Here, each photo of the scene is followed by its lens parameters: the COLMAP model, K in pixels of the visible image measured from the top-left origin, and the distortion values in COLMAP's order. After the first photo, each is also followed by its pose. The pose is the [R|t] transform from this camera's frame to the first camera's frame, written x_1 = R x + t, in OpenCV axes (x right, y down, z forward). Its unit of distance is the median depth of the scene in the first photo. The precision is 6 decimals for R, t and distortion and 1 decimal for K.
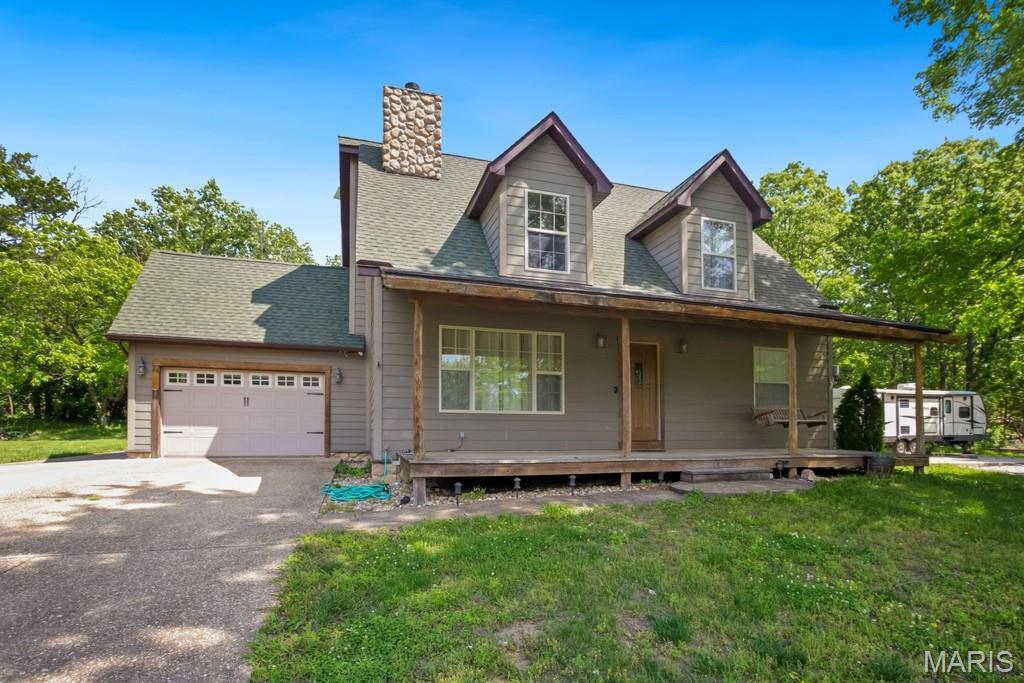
lens RADIAL K [[481.4, 0, 520.8], [0, 481.4, 354.6], [0, 0, 1]] dist [-0.027510, 0.000945]
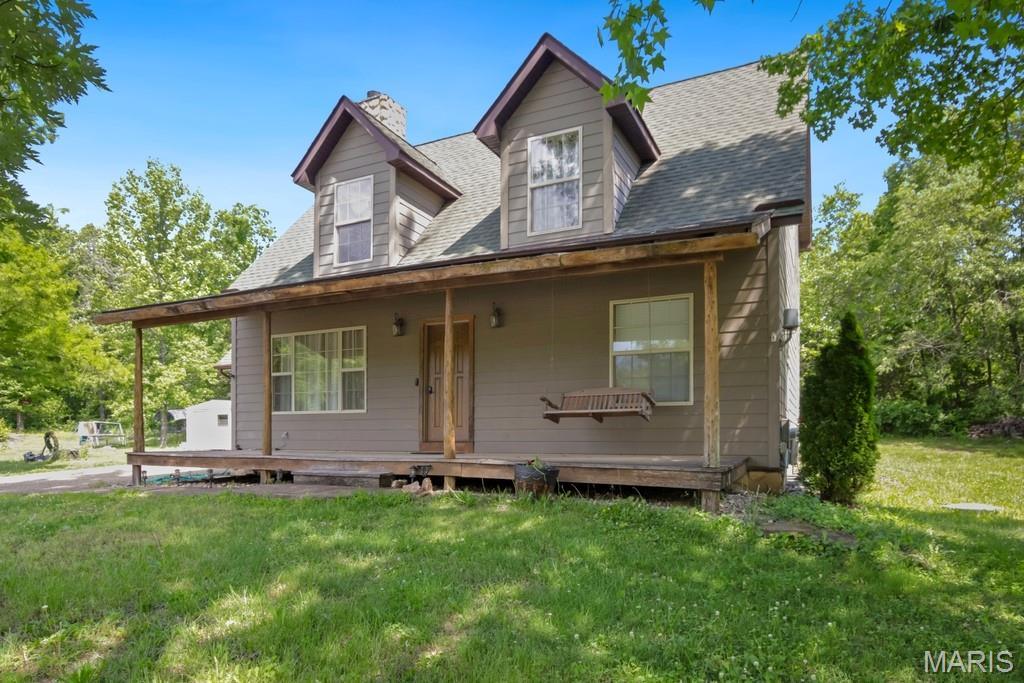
lens RADIAL K [[609.3, 0, 512.0], [0, 609.3, 341.5], [0, 0, 1]] dist [-0.046570, -0.000008]
pose [[0.731041, -0.112767, -0.672951, 5.591758], [0.115820, 0.992445, -0.040486, 0.344270], [0.672432, -0.048344, 0.738578, 1.648037]]
